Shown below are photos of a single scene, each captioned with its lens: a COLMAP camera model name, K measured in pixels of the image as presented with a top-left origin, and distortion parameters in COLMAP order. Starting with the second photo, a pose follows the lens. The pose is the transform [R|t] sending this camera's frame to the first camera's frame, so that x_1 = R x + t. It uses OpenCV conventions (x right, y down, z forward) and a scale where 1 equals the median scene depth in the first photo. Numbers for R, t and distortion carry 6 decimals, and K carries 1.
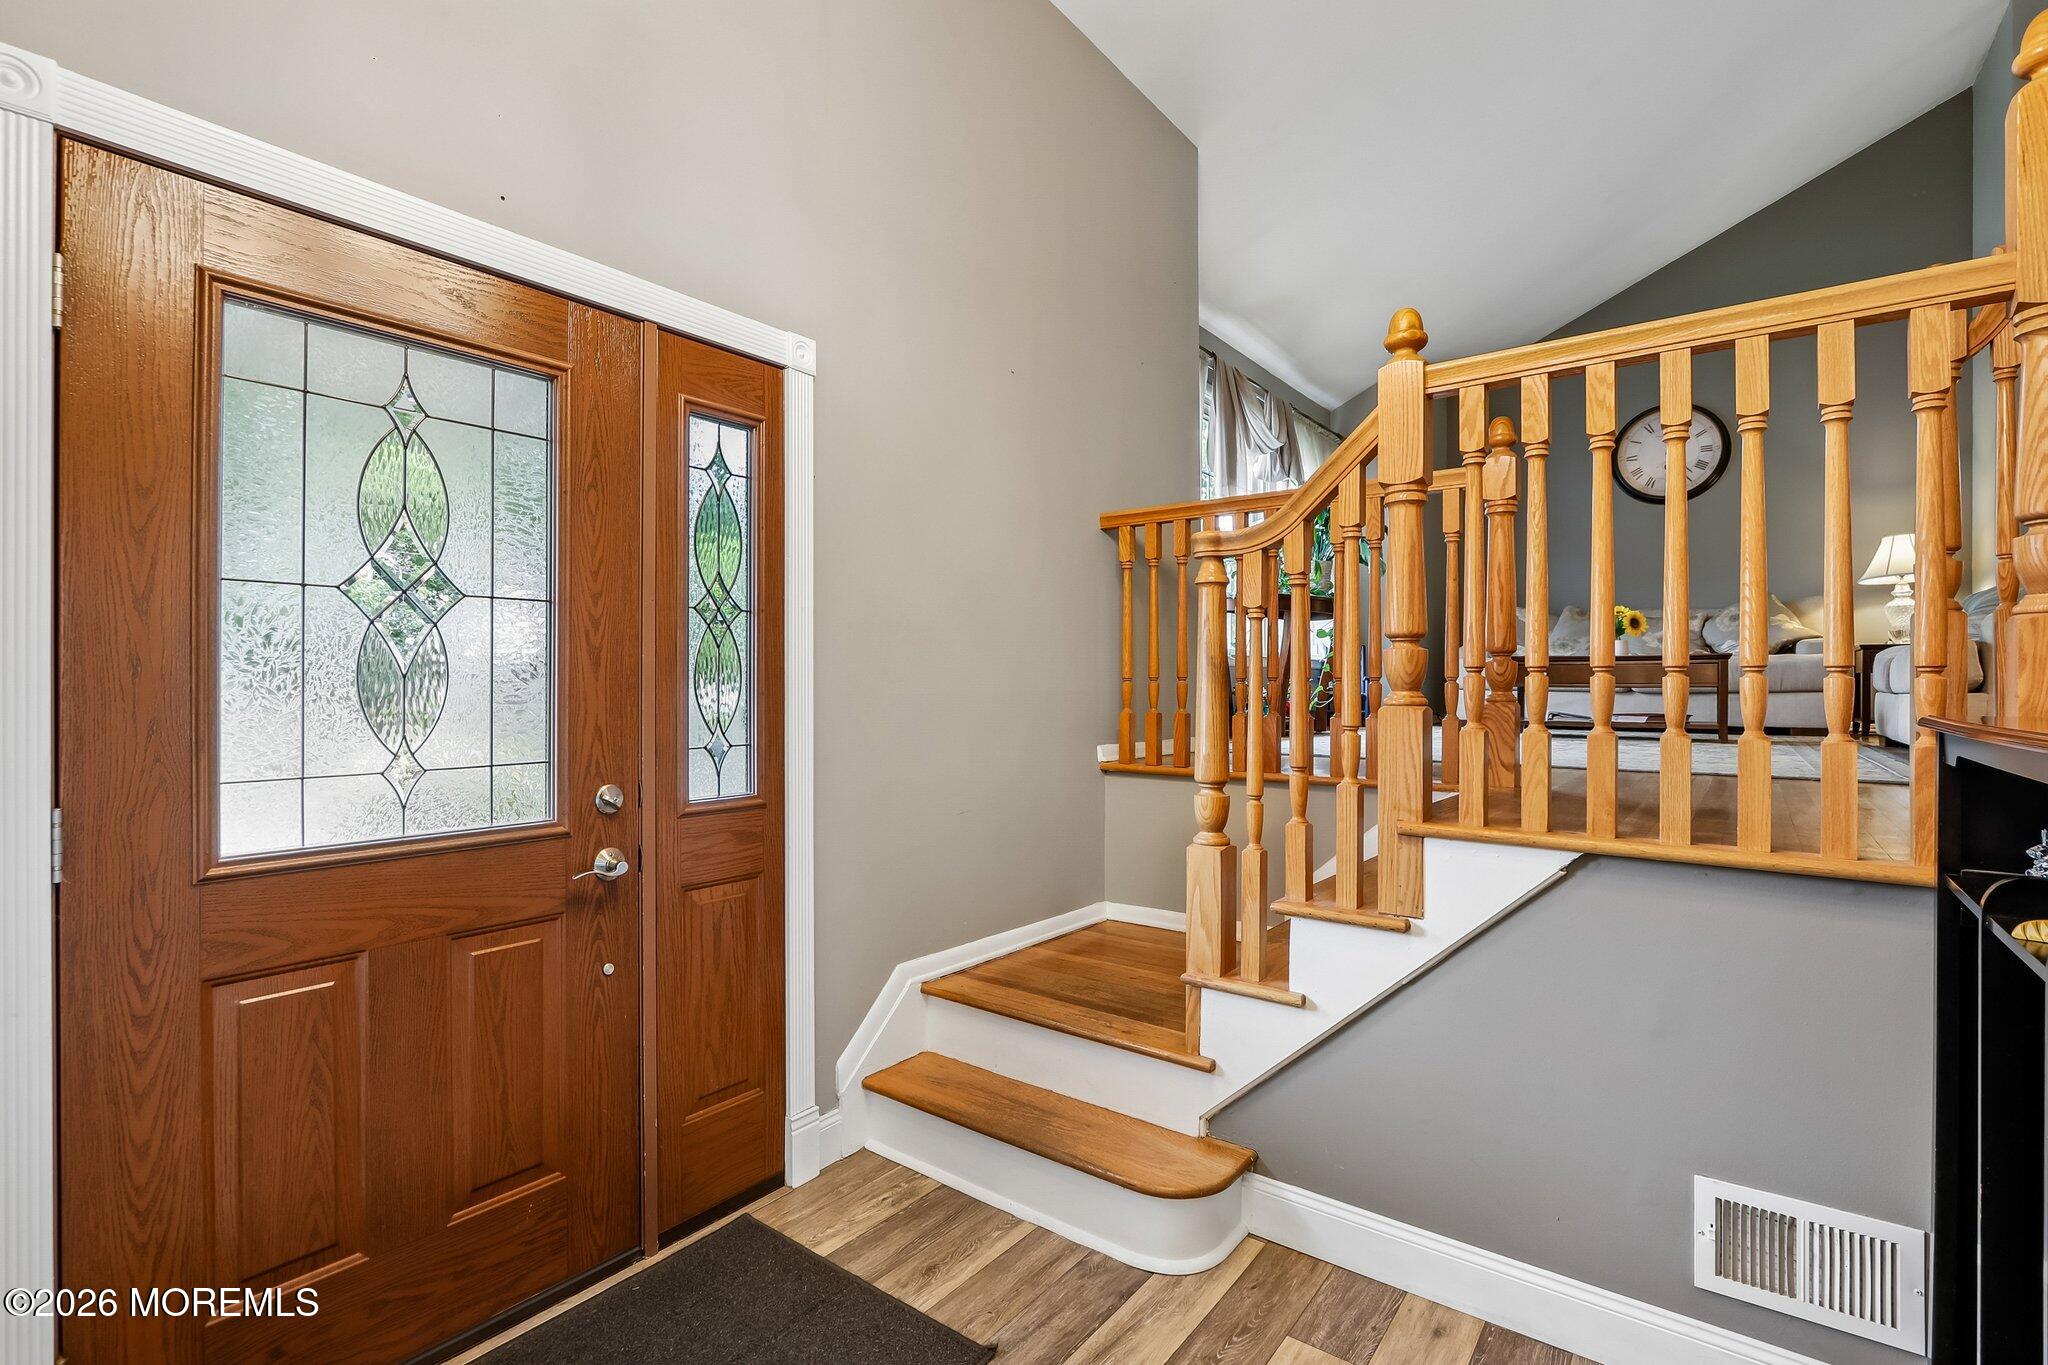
lens RADIAL K [[947.0, 0, 1014.7], [0, 947.0, 679.5], [0, 0, 1]] dist [-0.015135, 0.002746]
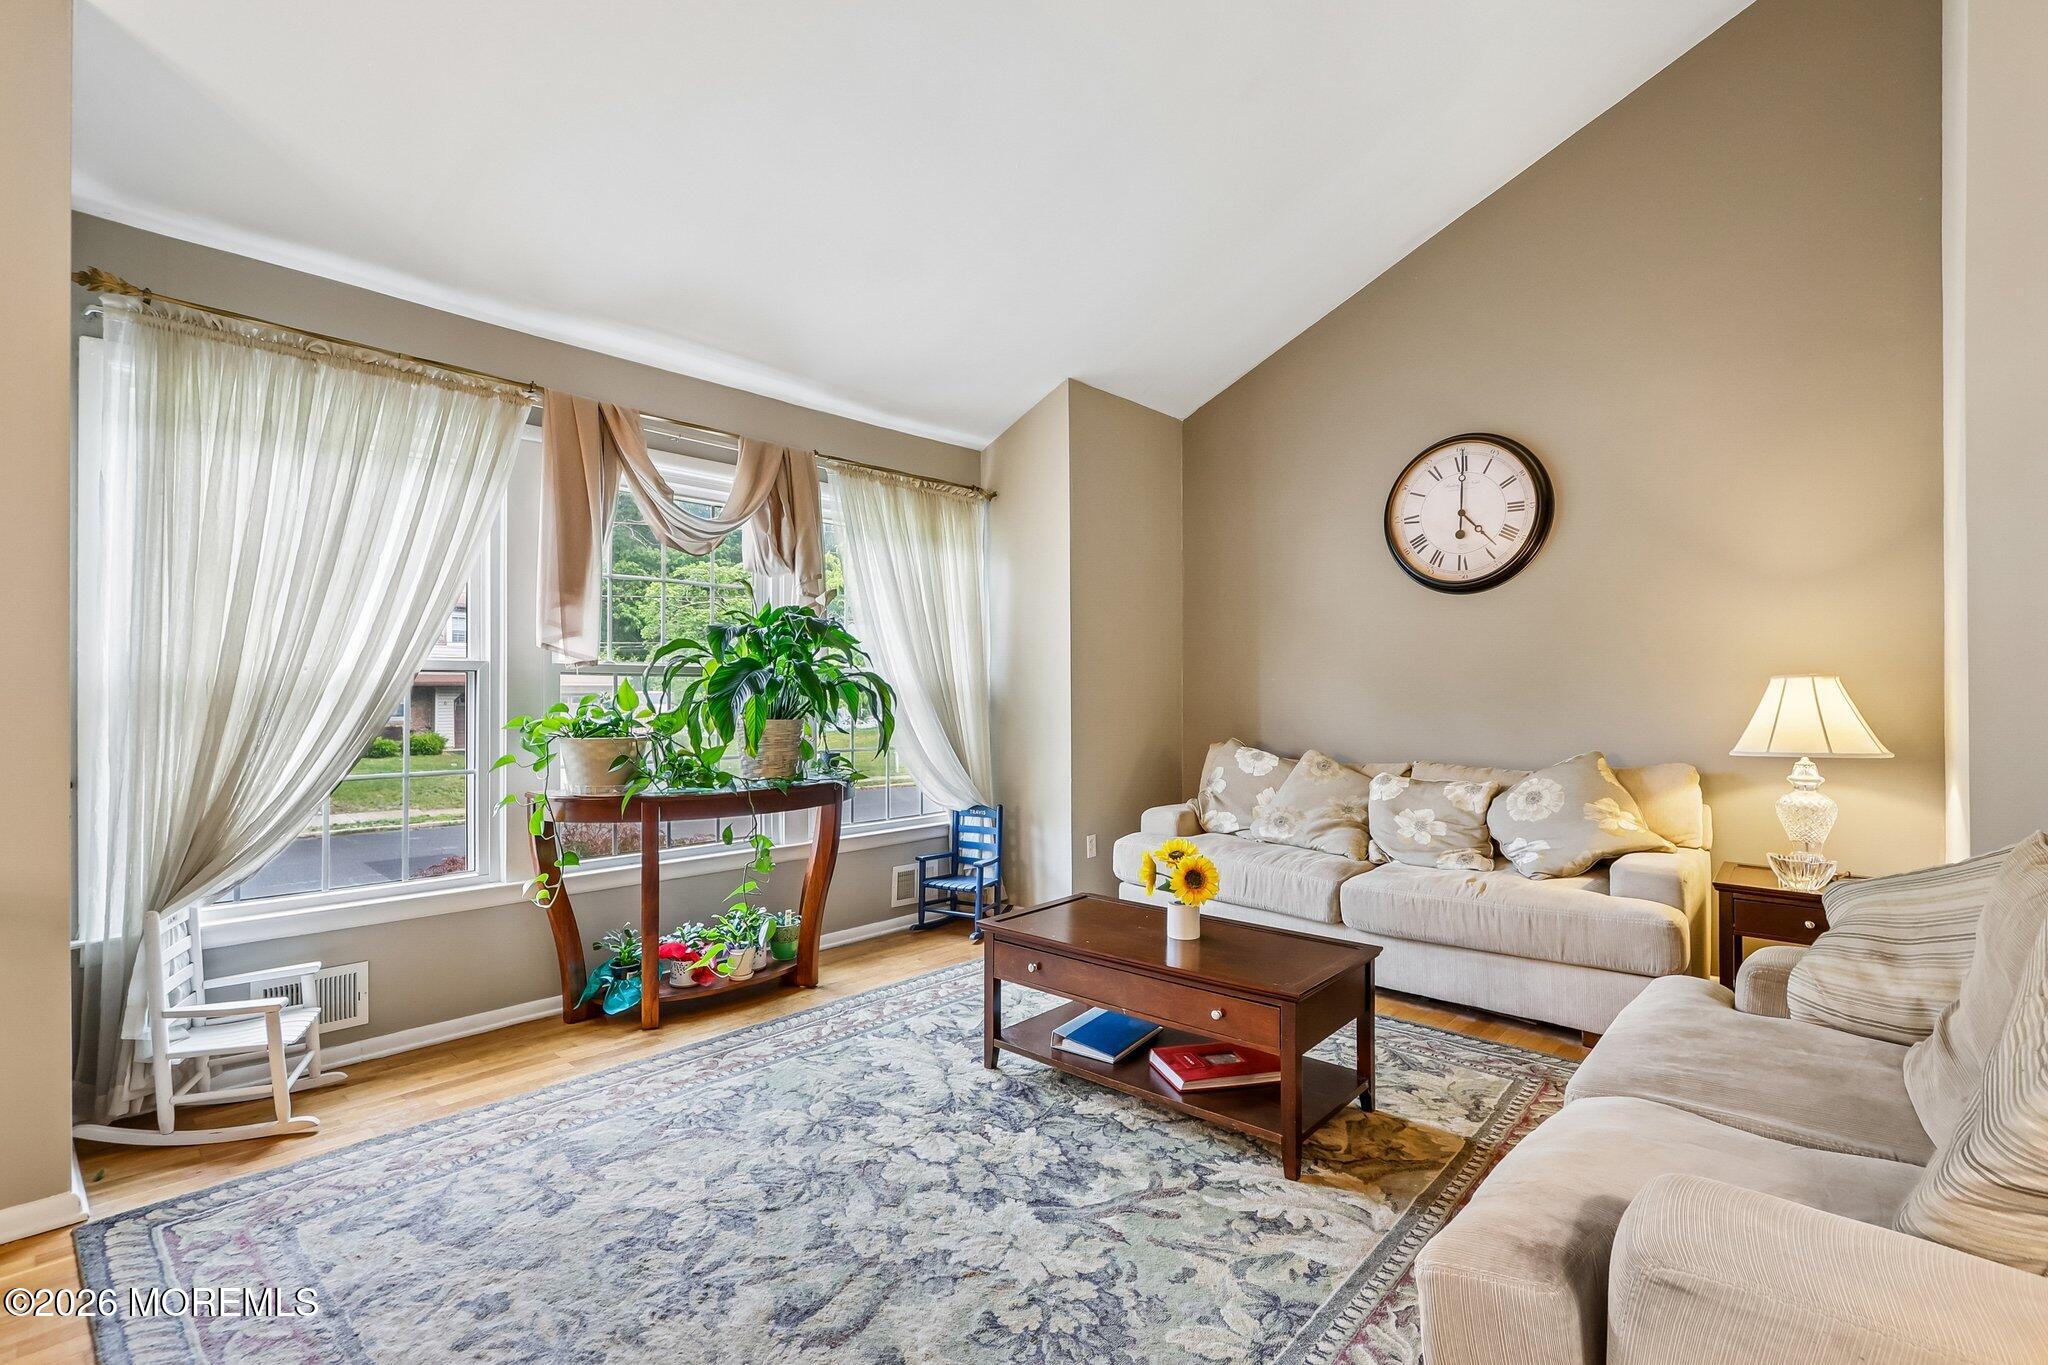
lens RADIAL K [[947.0, 0, 1019.7], [0, 947.0, 675.5], [0, 0, 1]] dist [-0.015135, 0.002746]
pose [[0.997010, 0.000729, -0.077274, 1.538676], [-0.000790, 0.999999, -0.000758, -0.448822], [0.077274, 0.000816, 0.997010, 1.196269]]
